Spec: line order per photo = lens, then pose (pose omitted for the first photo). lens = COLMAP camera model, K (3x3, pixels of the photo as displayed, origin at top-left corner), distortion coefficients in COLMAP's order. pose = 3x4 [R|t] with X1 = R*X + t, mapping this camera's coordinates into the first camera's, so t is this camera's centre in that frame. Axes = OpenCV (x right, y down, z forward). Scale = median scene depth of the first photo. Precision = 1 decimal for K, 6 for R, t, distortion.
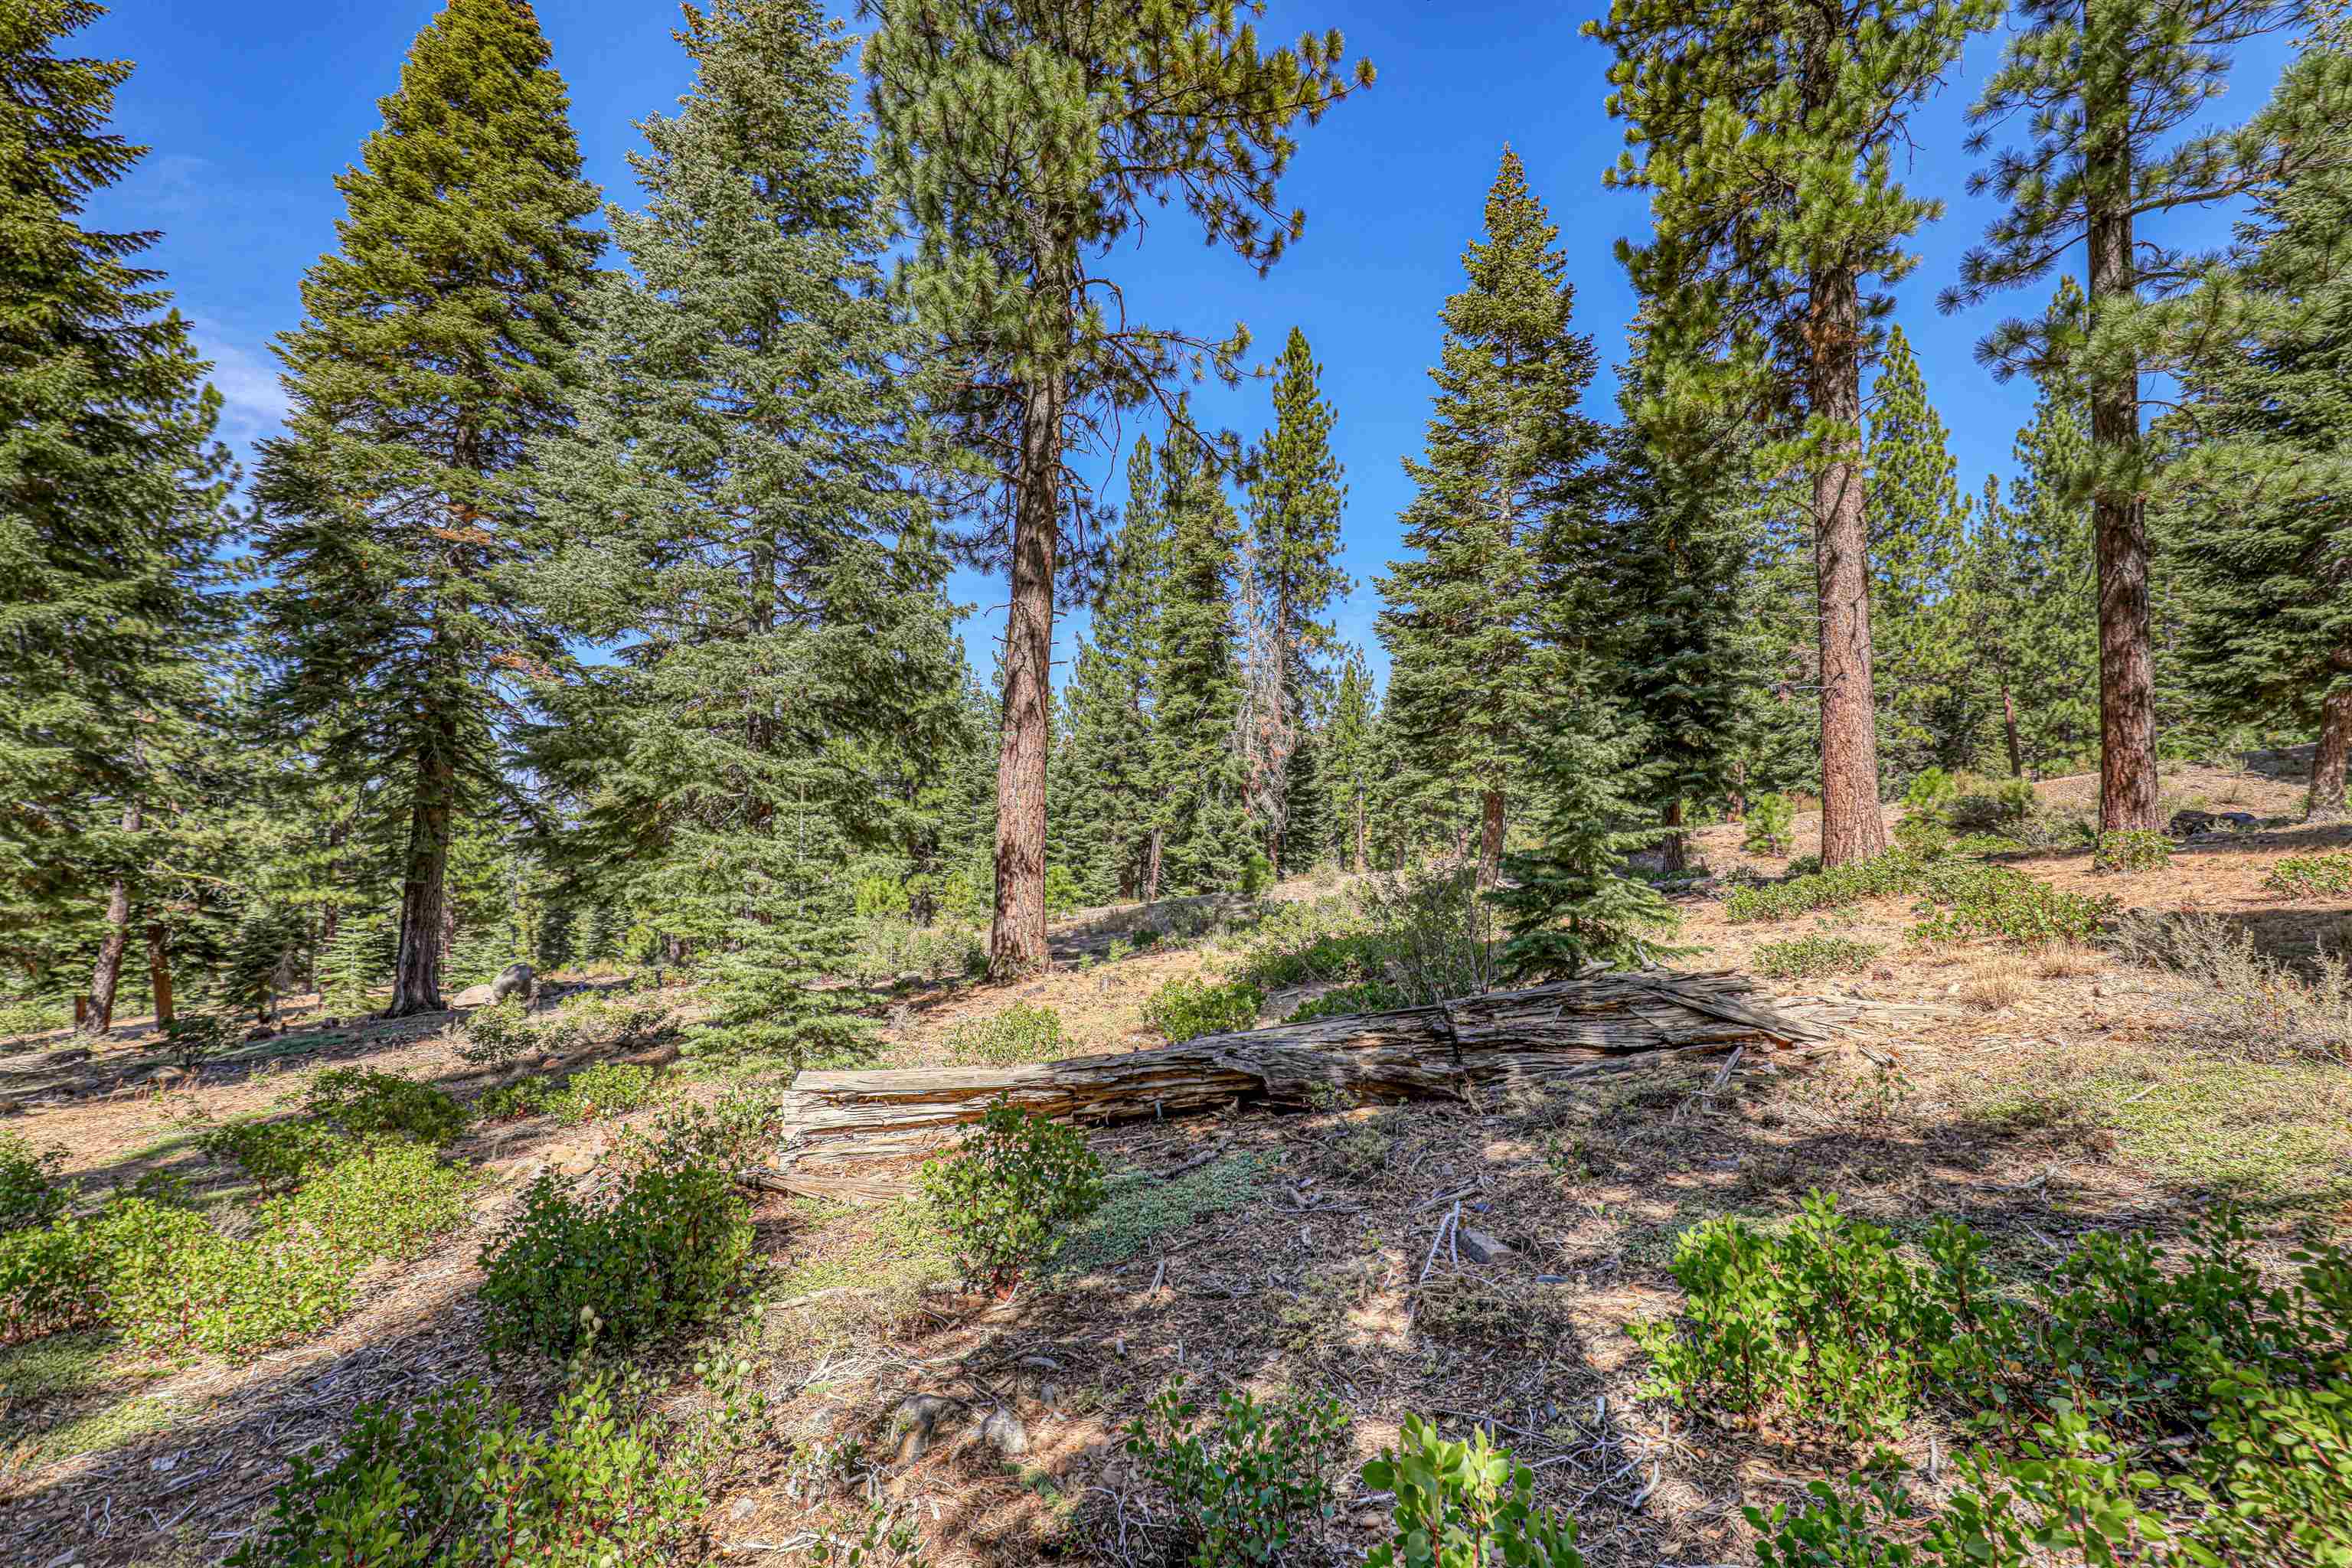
lens RADIAL K [[1075.8, 0, 1176.6], [0, 1075.8, 783.0], [0, 0, 1]] dist [-0.000296, 0.000008]
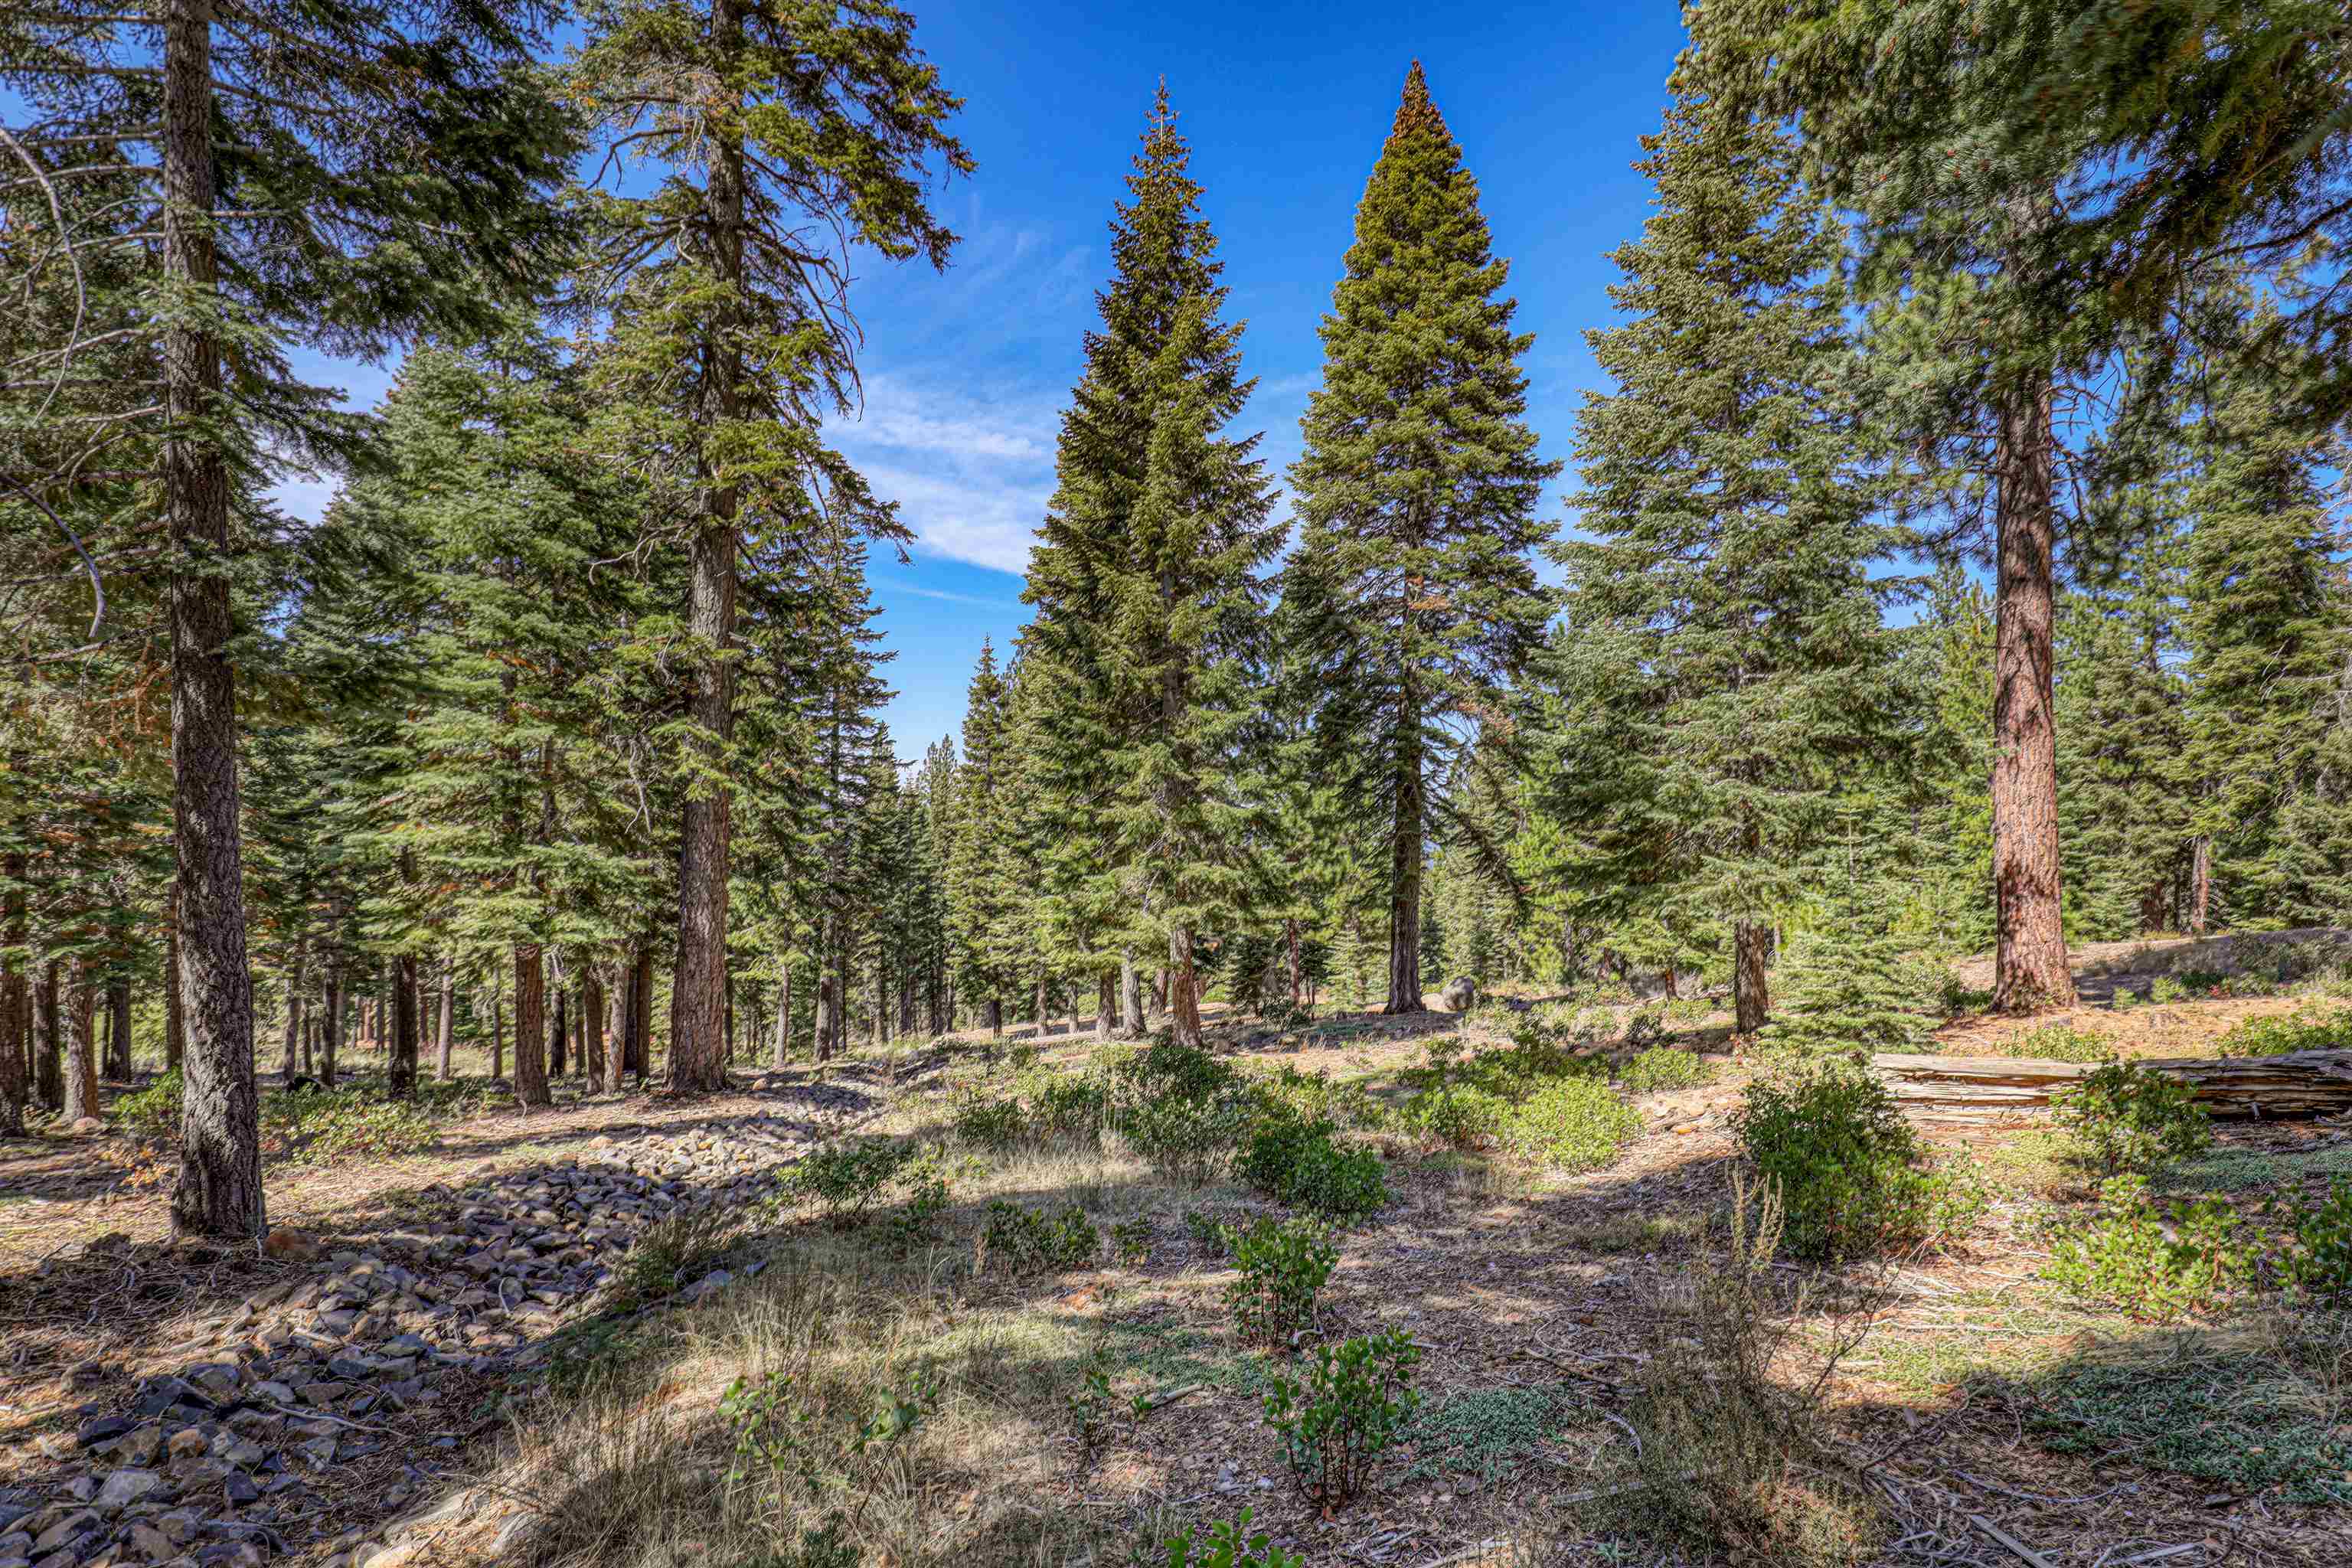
lens RADIAL K [[1255.6, 0, 1169.7], [0, 1255.6, 789.1], [0, 0, 1]] dist [-0.001362, -0.000823]
pose [[0.762059, -0.048383, -0.645697, -0.005904], [0.047868, 0.998685, -0.018338, -0.016811], [0.645735, -0.016934, 0.763373, -0.209463]]
